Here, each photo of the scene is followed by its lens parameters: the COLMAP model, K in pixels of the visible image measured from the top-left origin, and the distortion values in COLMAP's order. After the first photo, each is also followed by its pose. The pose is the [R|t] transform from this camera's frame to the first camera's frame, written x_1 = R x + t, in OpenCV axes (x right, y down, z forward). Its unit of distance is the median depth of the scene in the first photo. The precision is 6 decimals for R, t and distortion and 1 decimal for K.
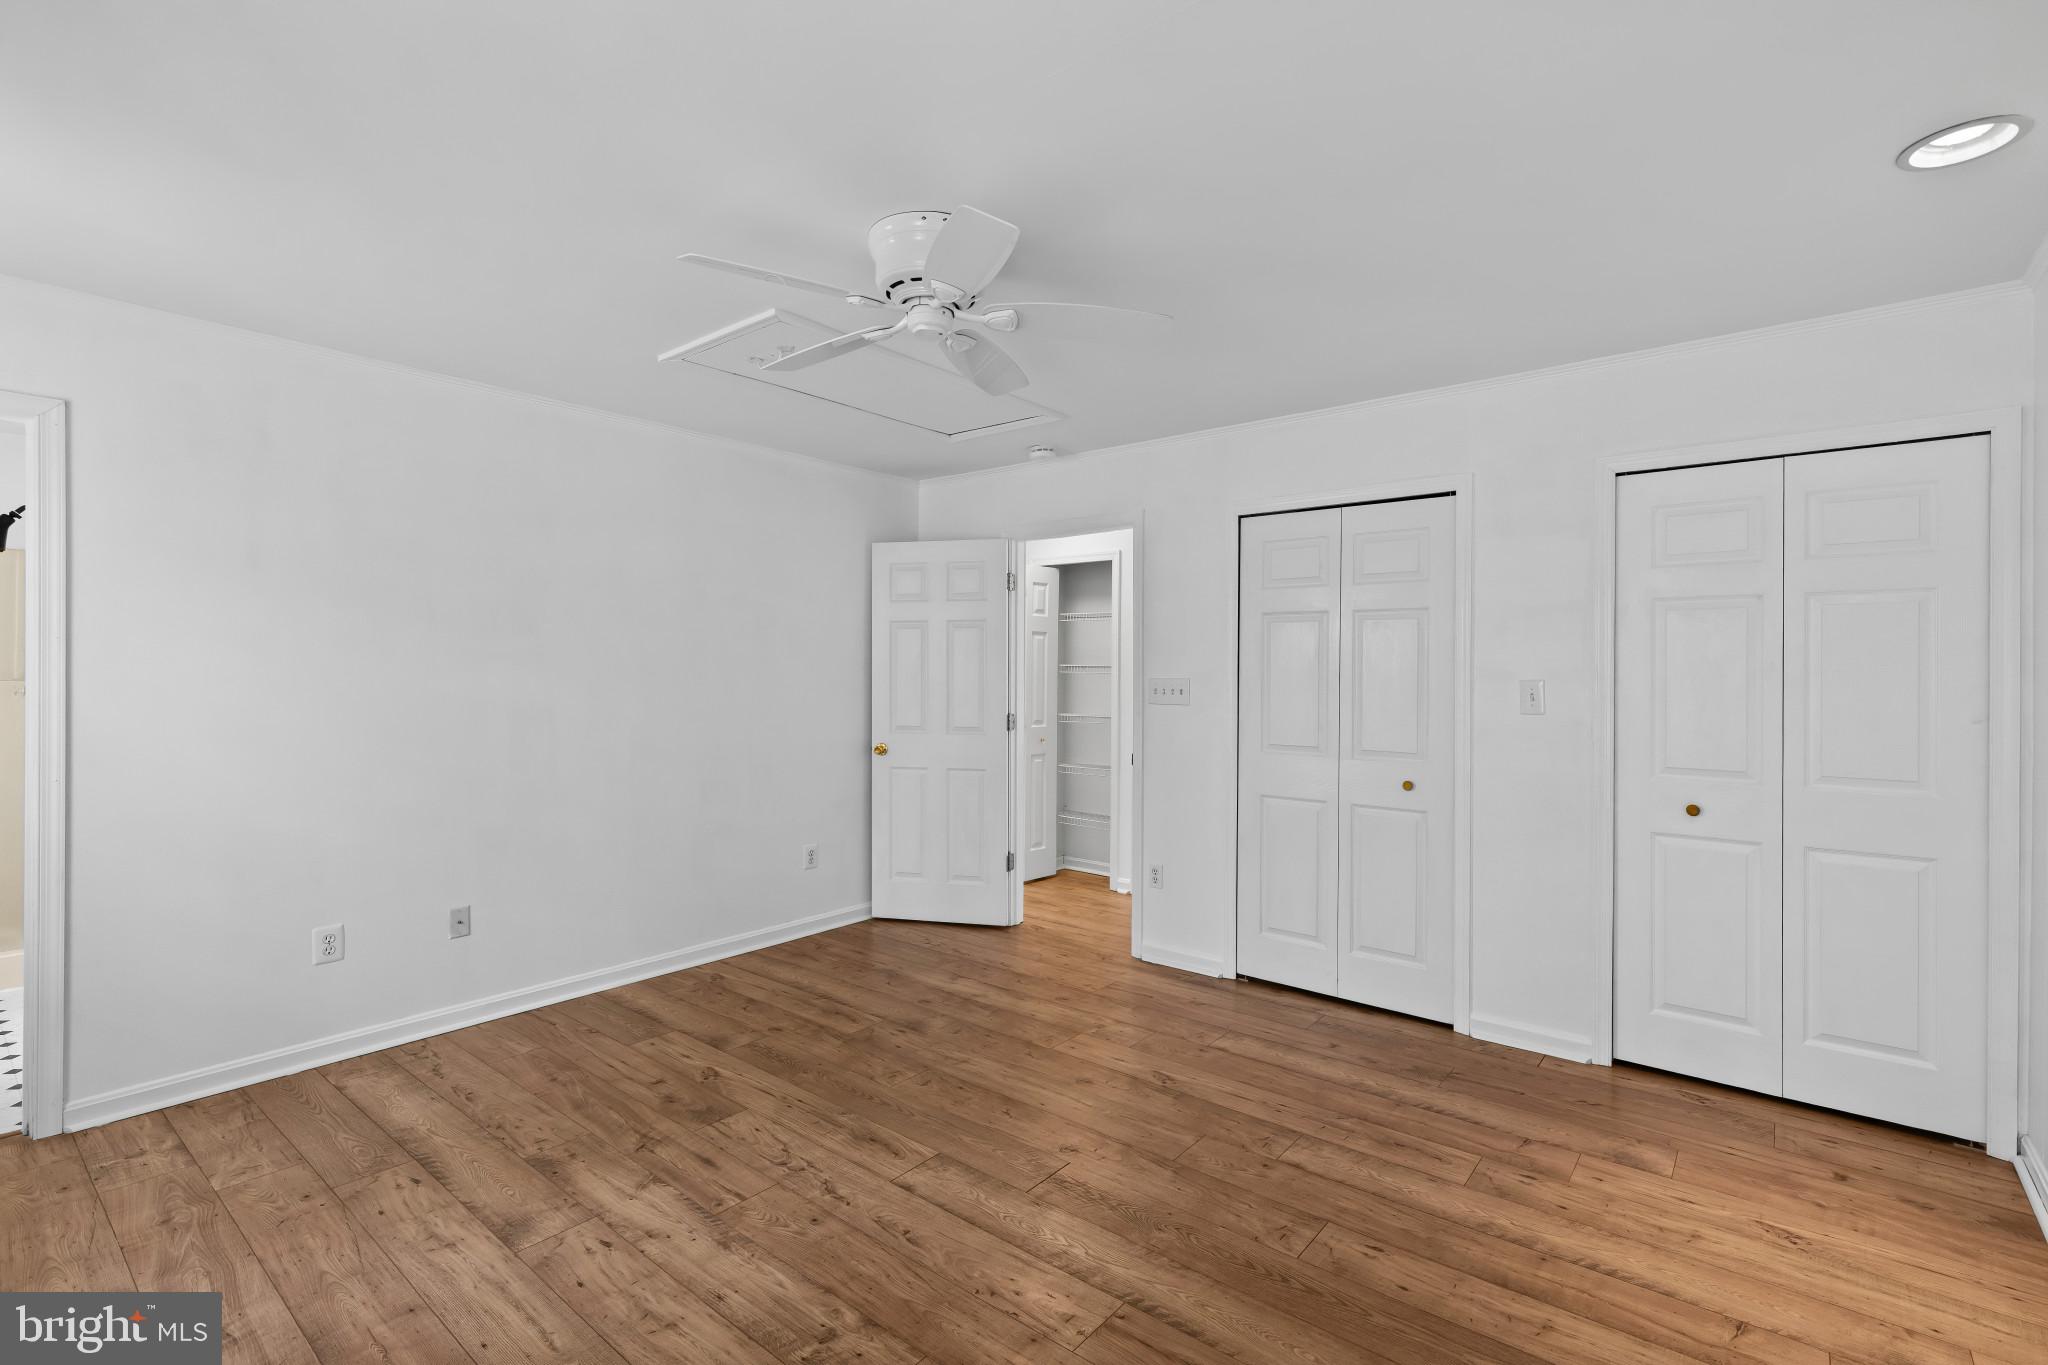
lens RADIAL K [[955.2, 0, 1012.4], [0, 955.2, 681.0], [0, 0, 1]] dist [0.008294, -0.000945]
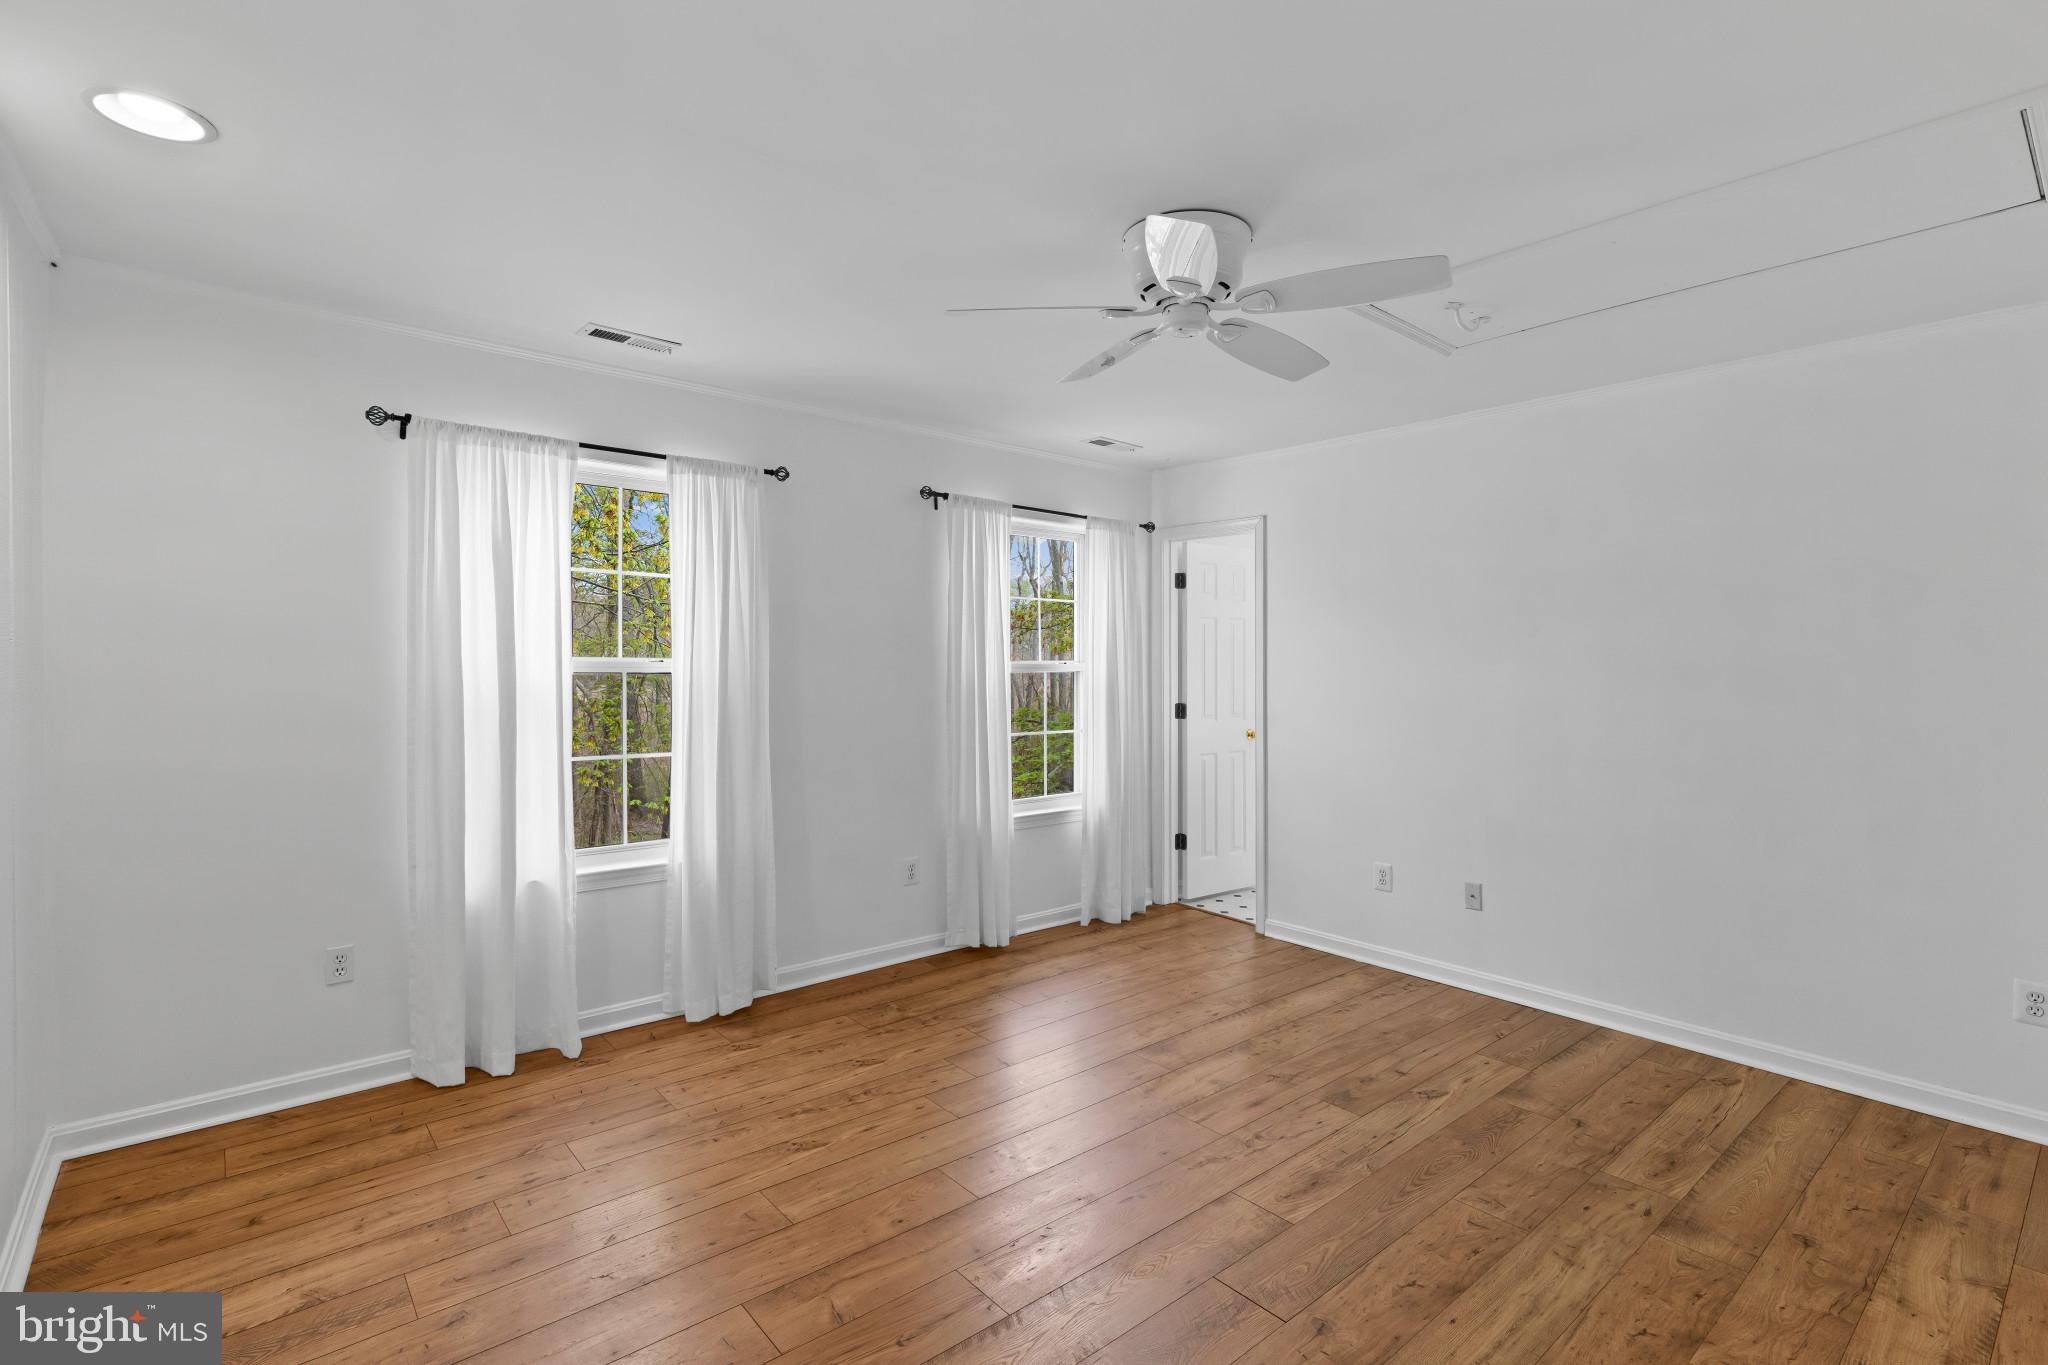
lens RADIAL K [[955.2, 0, 1019.2], [0, 955.2, 667.2], [0, 0, 1]] dist [0.008294, -0.000945]
pose [[-0.179298, 0.003287, -0.983789, 0.669167], [-0.018815, 0.999800, 0.006770, -0.015463], [0.983615, 0.019724, -0.179200, 0.722846]]
